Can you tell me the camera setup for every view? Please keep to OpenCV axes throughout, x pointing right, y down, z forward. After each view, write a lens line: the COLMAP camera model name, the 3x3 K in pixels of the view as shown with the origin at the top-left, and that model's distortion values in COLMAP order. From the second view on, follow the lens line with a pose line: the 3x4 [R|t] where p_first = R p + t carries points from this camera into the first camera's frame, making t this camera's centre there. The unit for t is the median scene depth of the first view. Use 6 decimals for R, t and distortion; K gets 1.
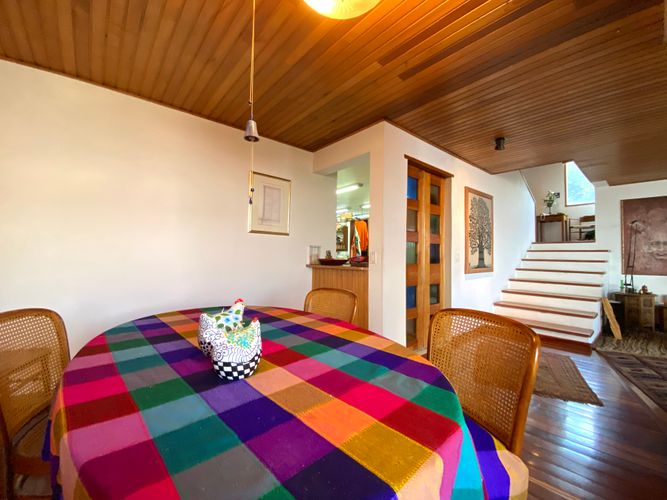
lens RADIAL K [[273.4, 0, 332.0], [0, 273.4, 251.1], [0, 0, 1]] dist [0.008146, -0.014050]
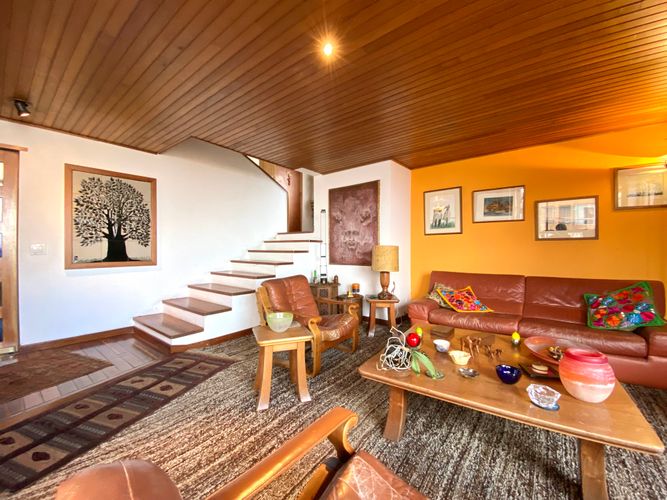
lens RADIAL K [[269.1, 0, 327.0], [0, 269.1, 248.1], [0, 0, 1]] dist [0.026509, -0.020061]
pose [[0.982689, -0.011854, 0.184882, 0.936959], [0.010331, 0.999904, 0.009200, 0.016948], [-0.184973, -0.007131, 0.982718, 0.042657]]
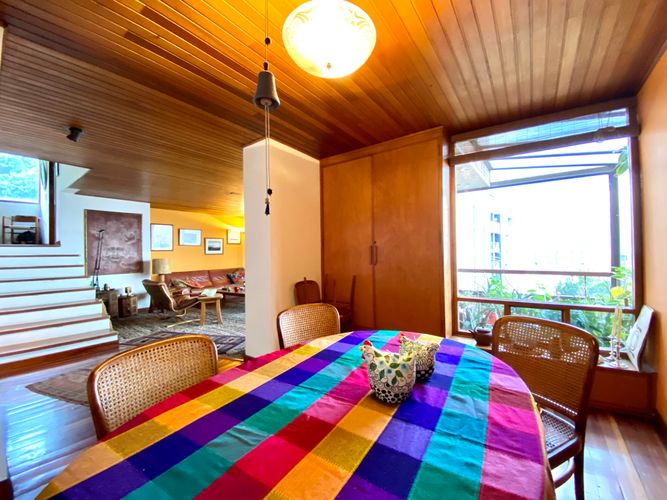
lens RADIAL K [[269.1, 0, 327.0], [0, 269.1, 248.1], [0, 0, 1]] dist [0.026509, -0.020061]
pose [[-0.208328, 0.003235, 0.978054, -0.232013], [-0.004243, 0.999982, -0.004212, -0.030938], [-0.978050, -0.005027, -0.208310, 0.281693]]
